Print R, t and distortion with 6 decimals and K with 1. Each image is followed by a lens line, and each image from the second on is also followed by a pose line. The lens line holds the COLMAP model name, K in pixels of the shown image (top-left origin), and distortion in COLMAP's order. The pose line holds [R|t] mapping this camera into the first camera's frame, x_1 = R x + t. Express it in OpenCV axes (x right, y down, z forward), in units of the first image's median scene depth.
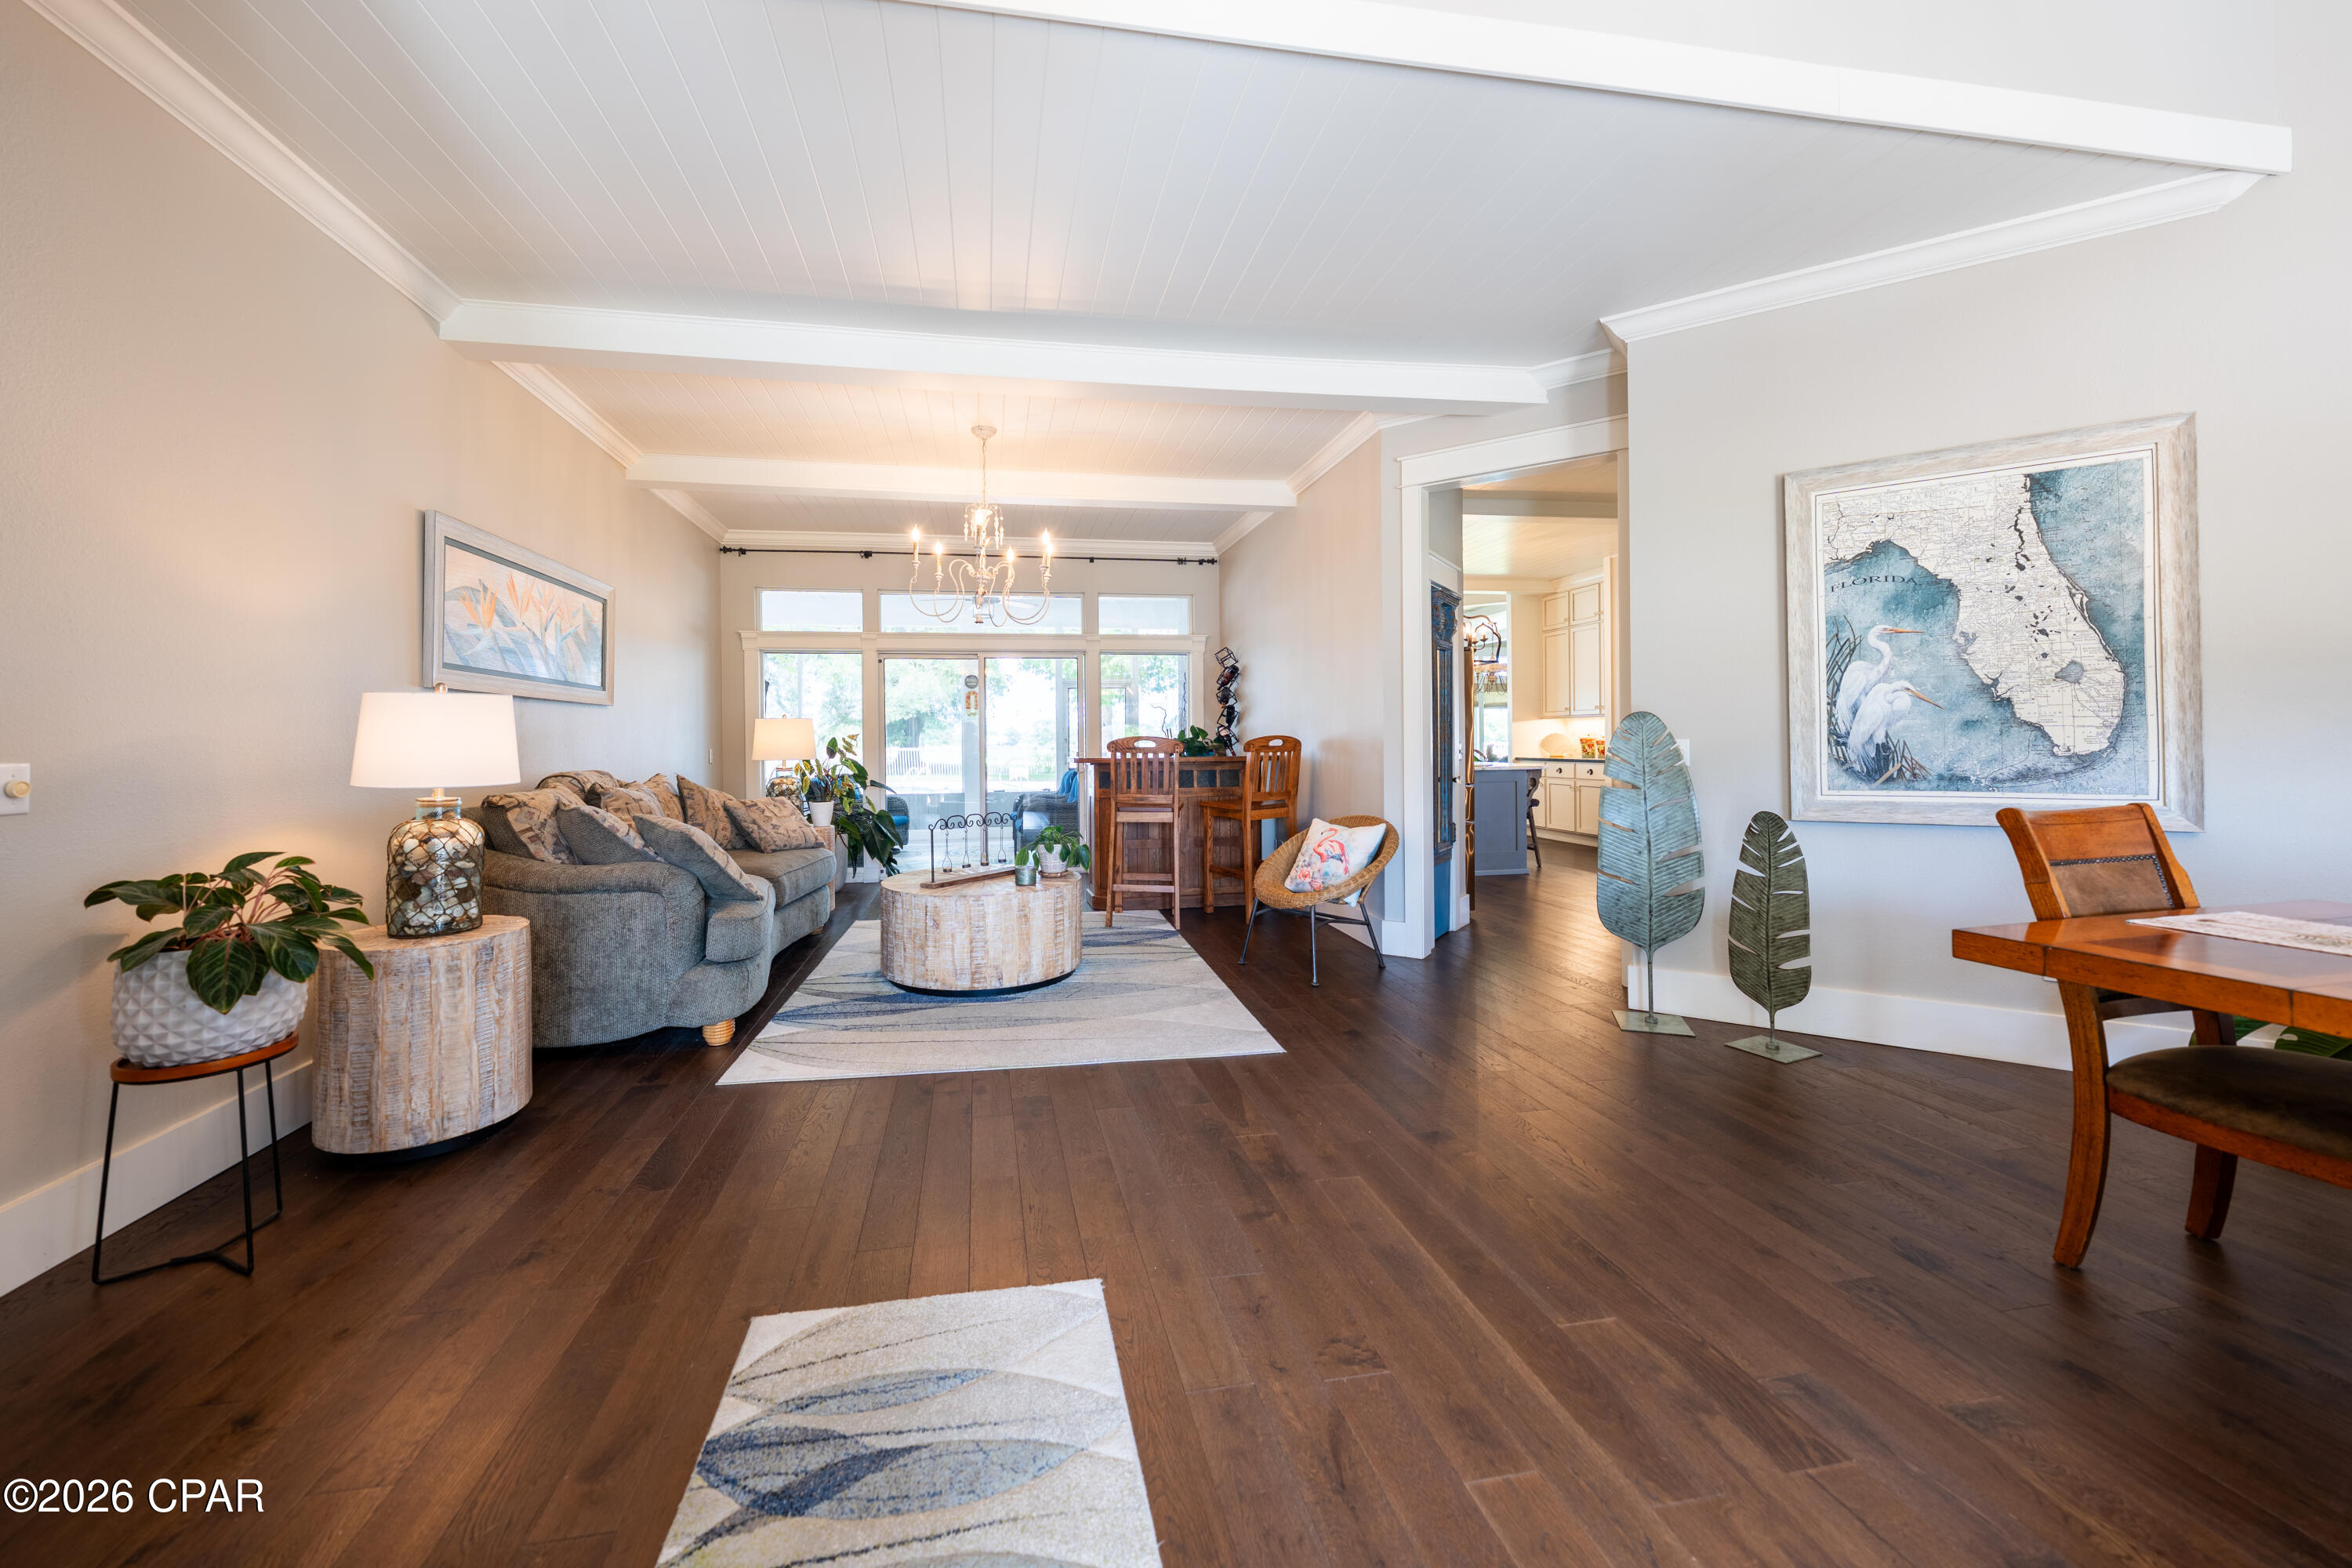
lens RADIAL K [[796.4, 0, 1093.8], [0, 796.4, 742.3], [0, 0, 1]] dist [0.001813, 0.000007]
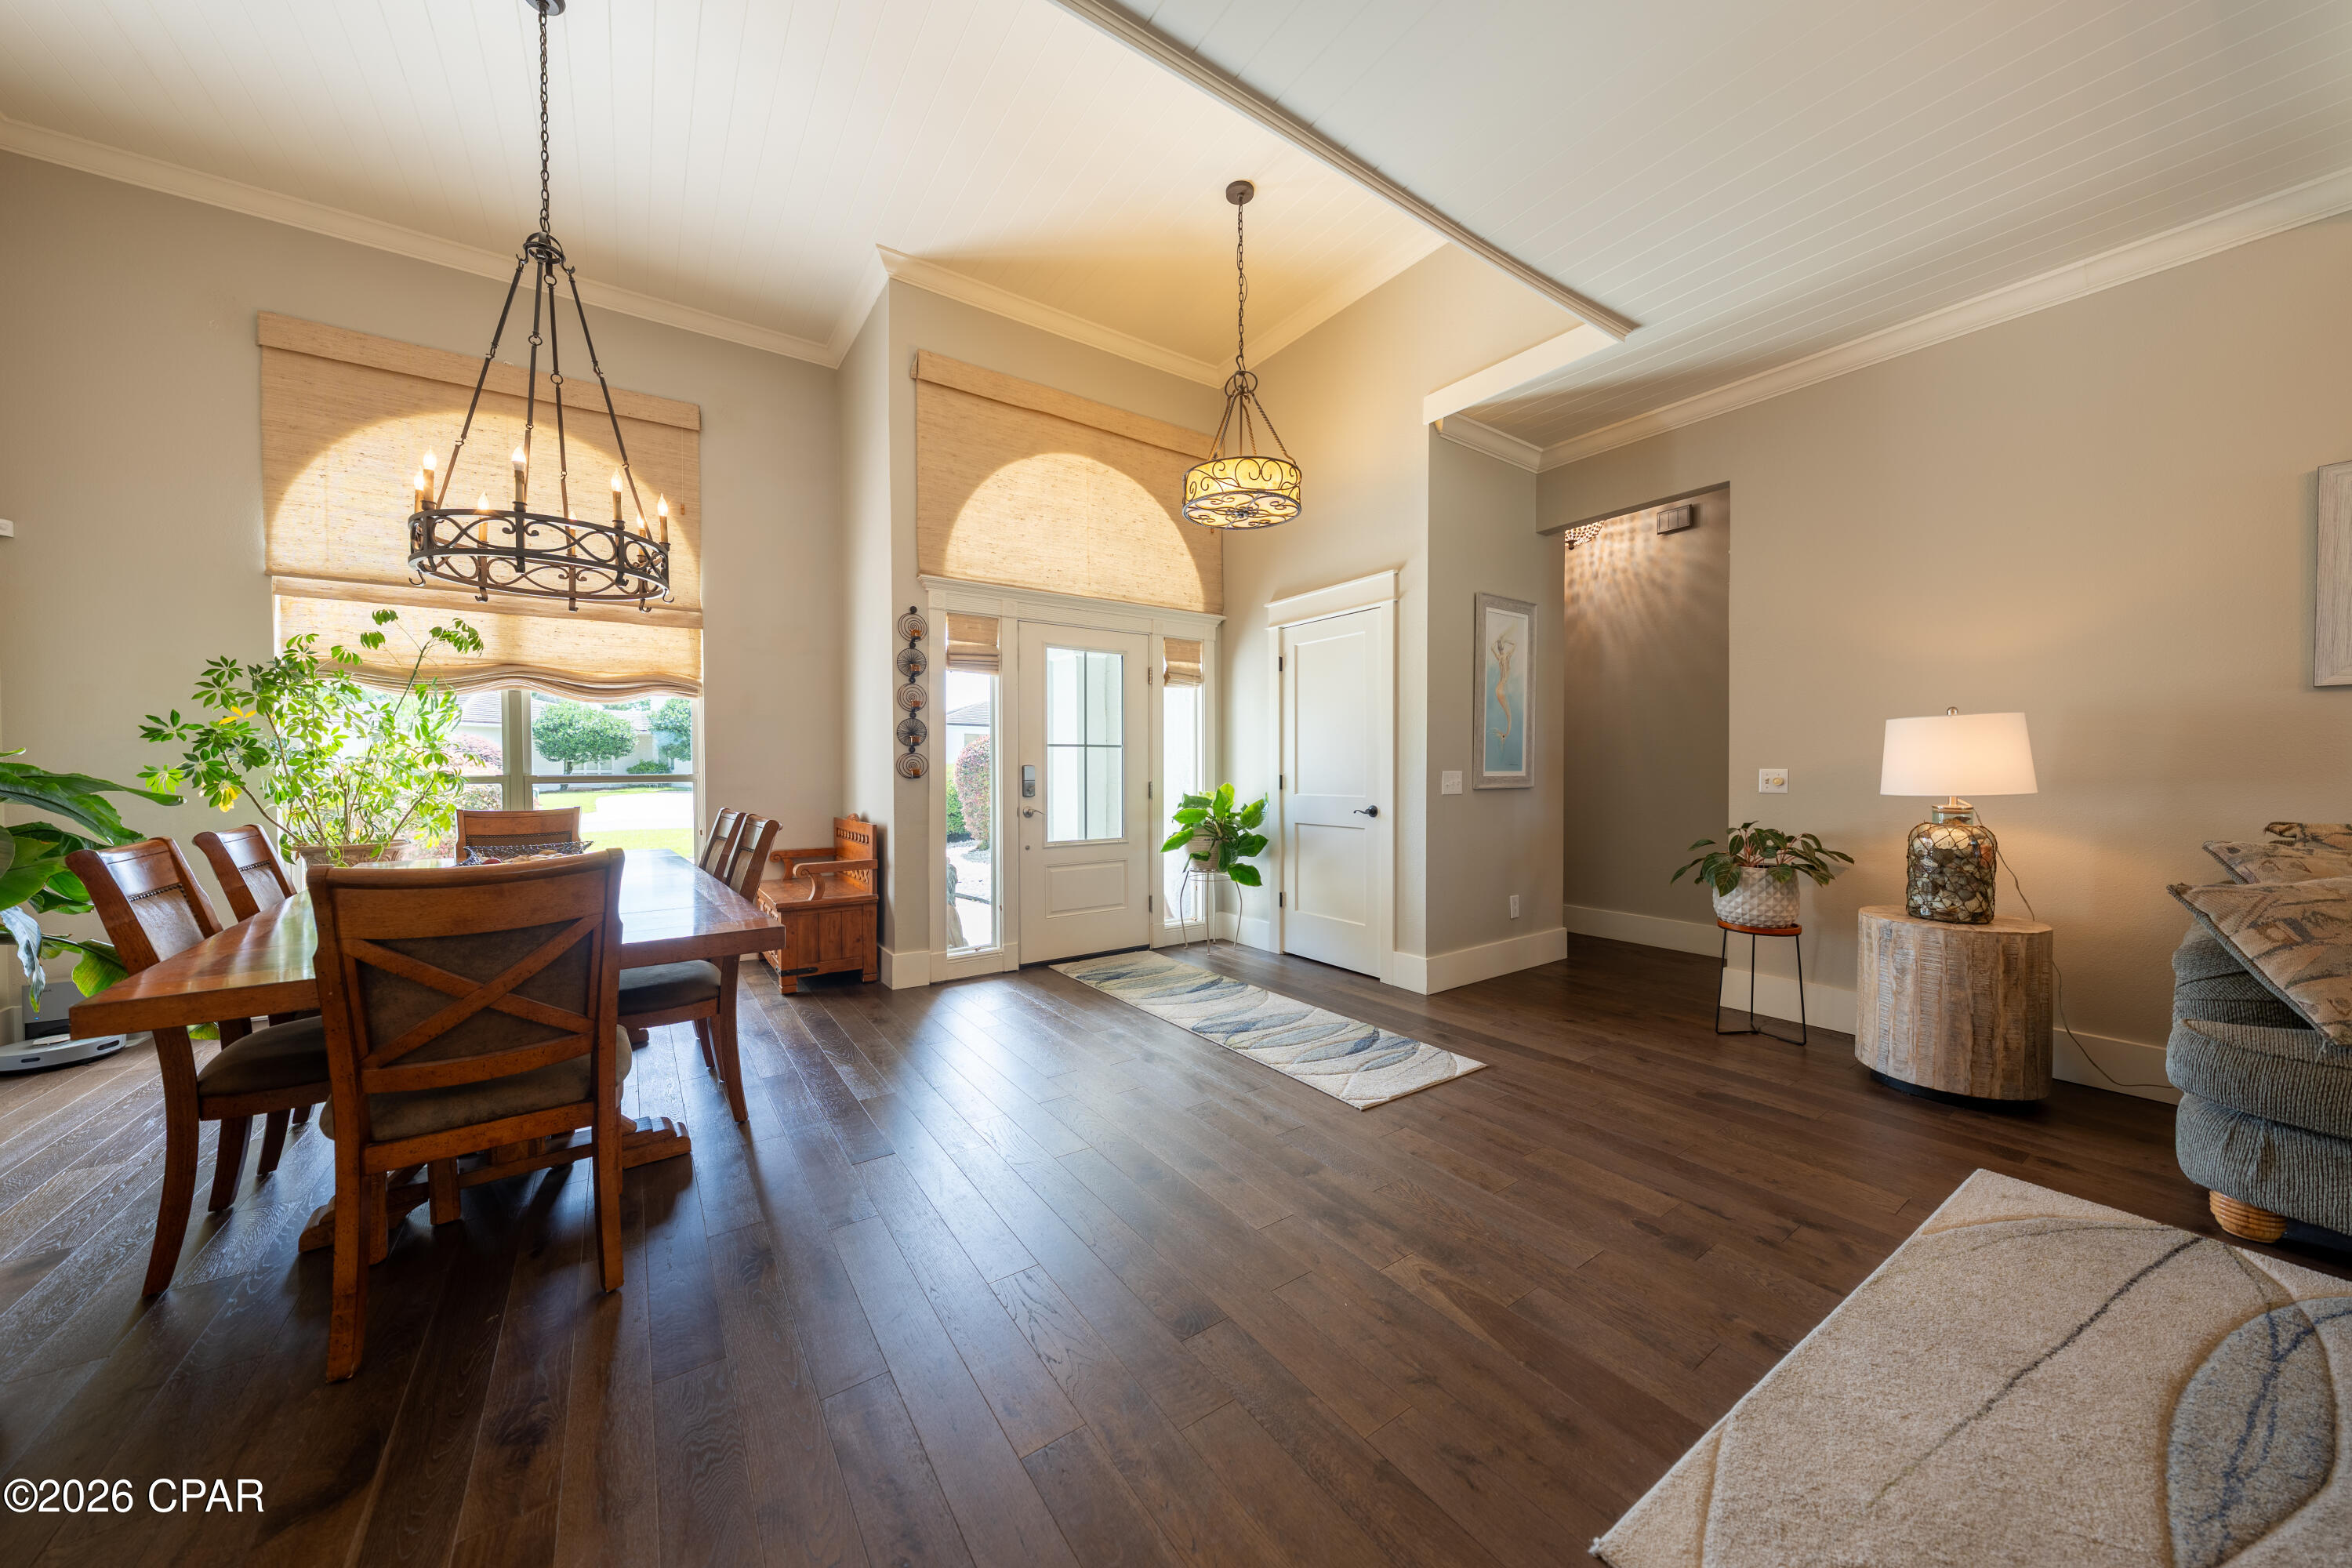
lens RADIAL K [[796.4, 0, 1166.6], [0, 796.4, 780.9], [0, 0, 1]] dist [0.001813, 0.000007]
pose [[-0.887408, 0.014763, -0.460749, 1.108203], [0.010918, 0.999880, 0.011010, 0.016029], [0.460856, 0.004740, -0.887462, 2.317306]]
